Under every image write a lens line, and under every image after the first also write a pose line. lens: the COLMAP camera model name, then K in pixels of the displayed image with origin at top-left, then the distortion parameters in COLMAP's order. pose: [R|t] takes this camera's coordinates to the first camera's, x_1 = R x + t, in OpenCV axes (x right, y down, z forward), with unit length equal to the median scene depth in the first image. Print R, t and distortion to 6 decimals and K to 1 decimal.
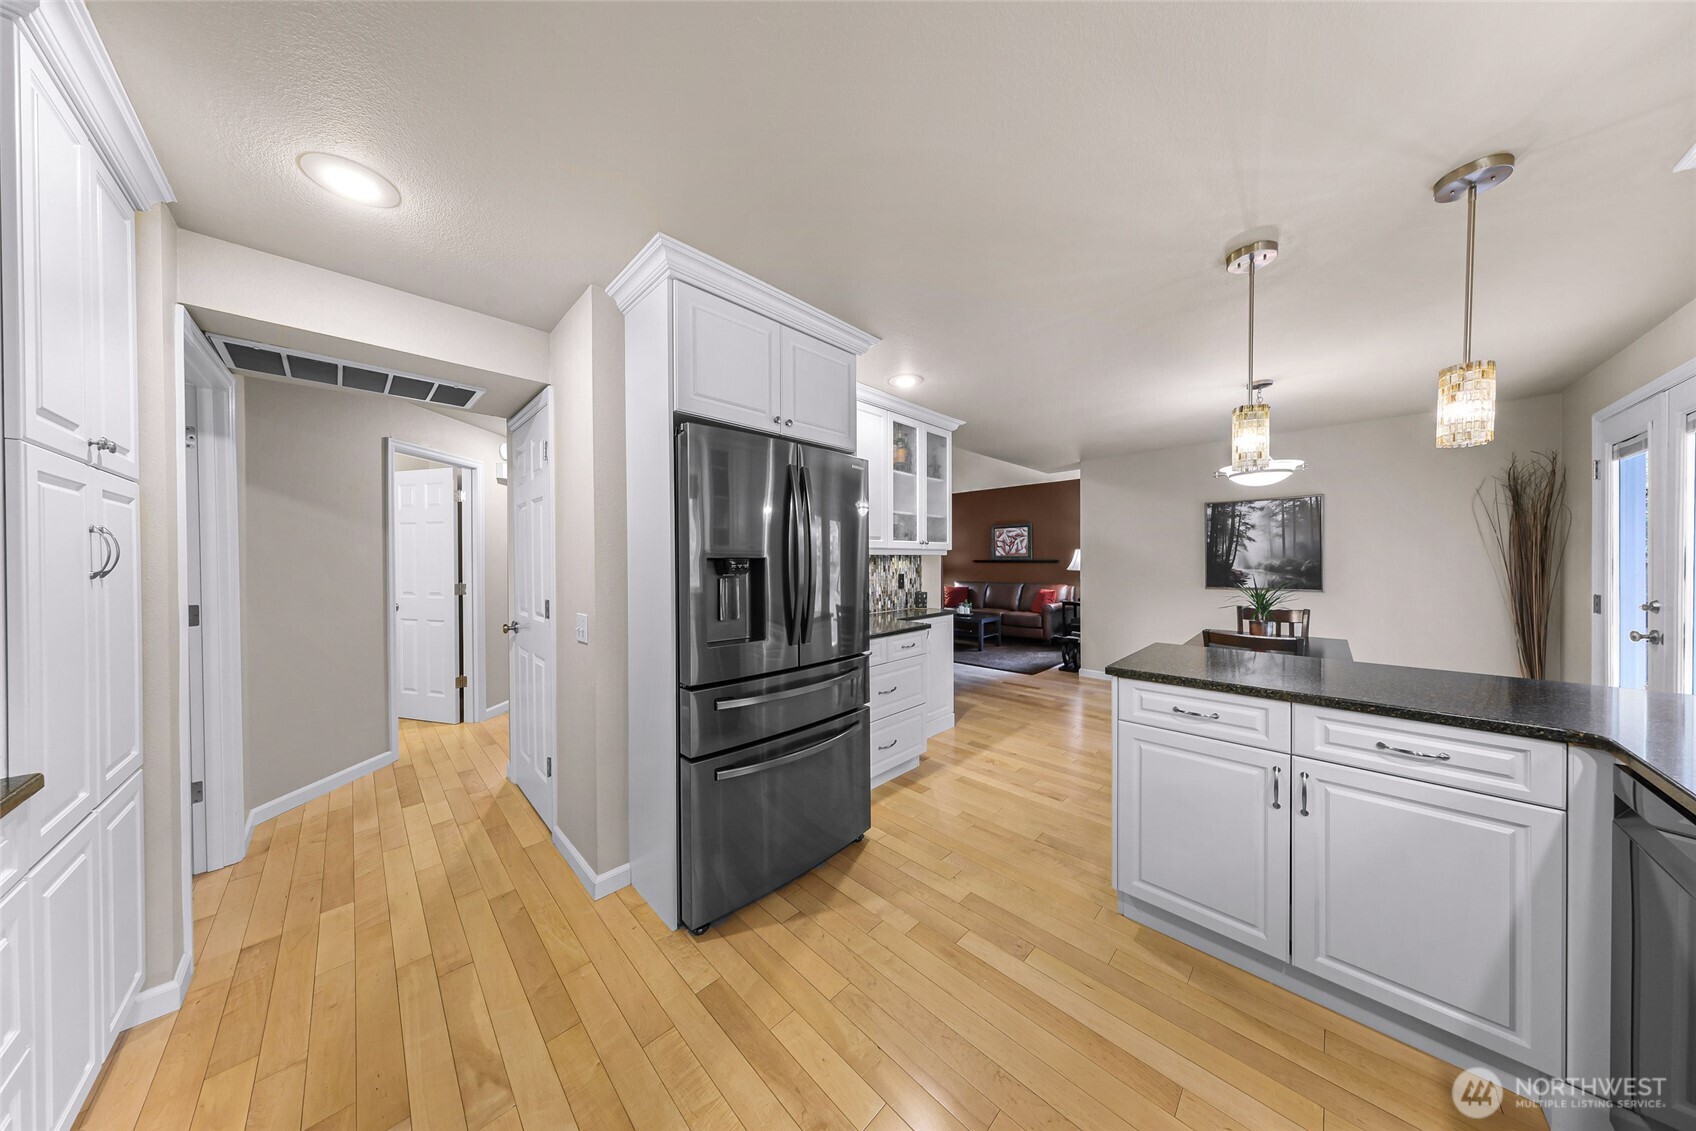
lens RADIAL K [[491.0, 0, 848.0], [0, 491.0, 565.5], [0, 0, 1]] dist [-0.000476, -0.000036]
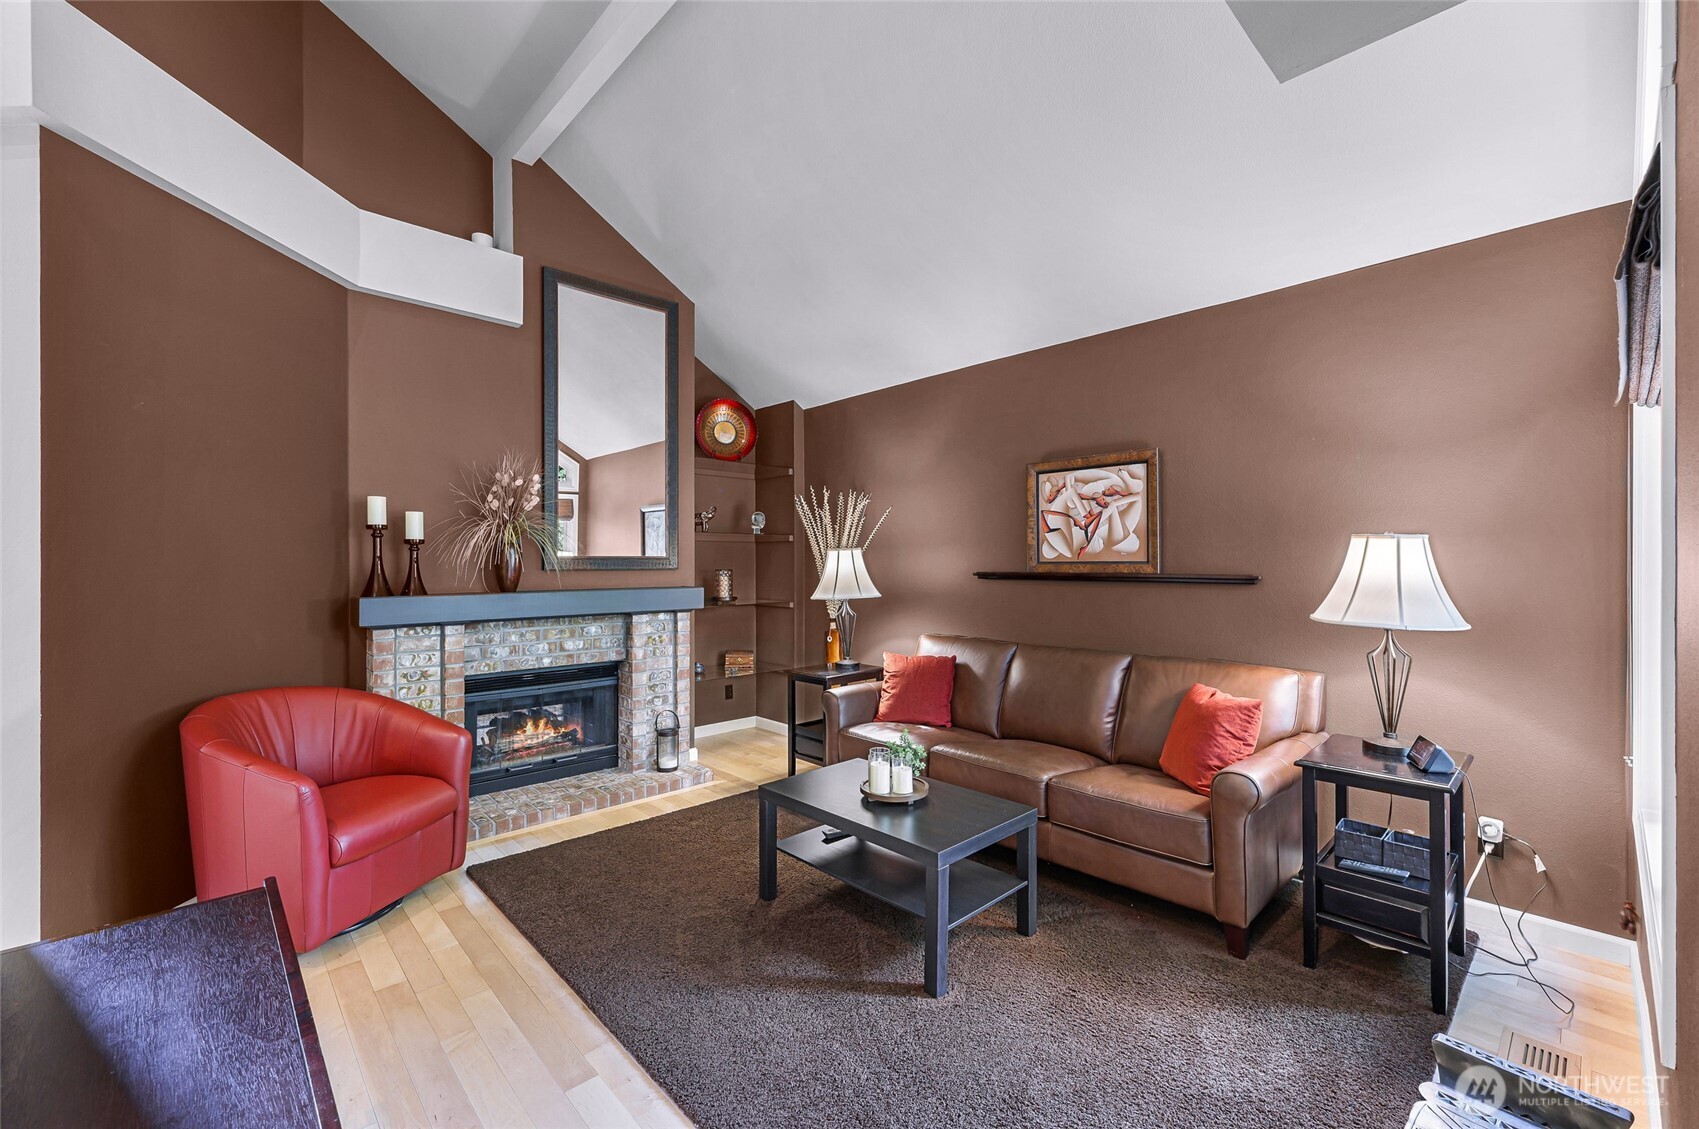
lens RADIAL K [[733.9, 0, 849.5], [0, 733.9, 564.5], [0, 0, 1]] dist [0.009619, -0.000168]
pose [[0.999810, 0.007778, -0.017872, 0.191533], [-0.007992, 0.999897, -0.011922, -0.009997], [0.017778, 0.012063, 0.999769, 0.541153]]
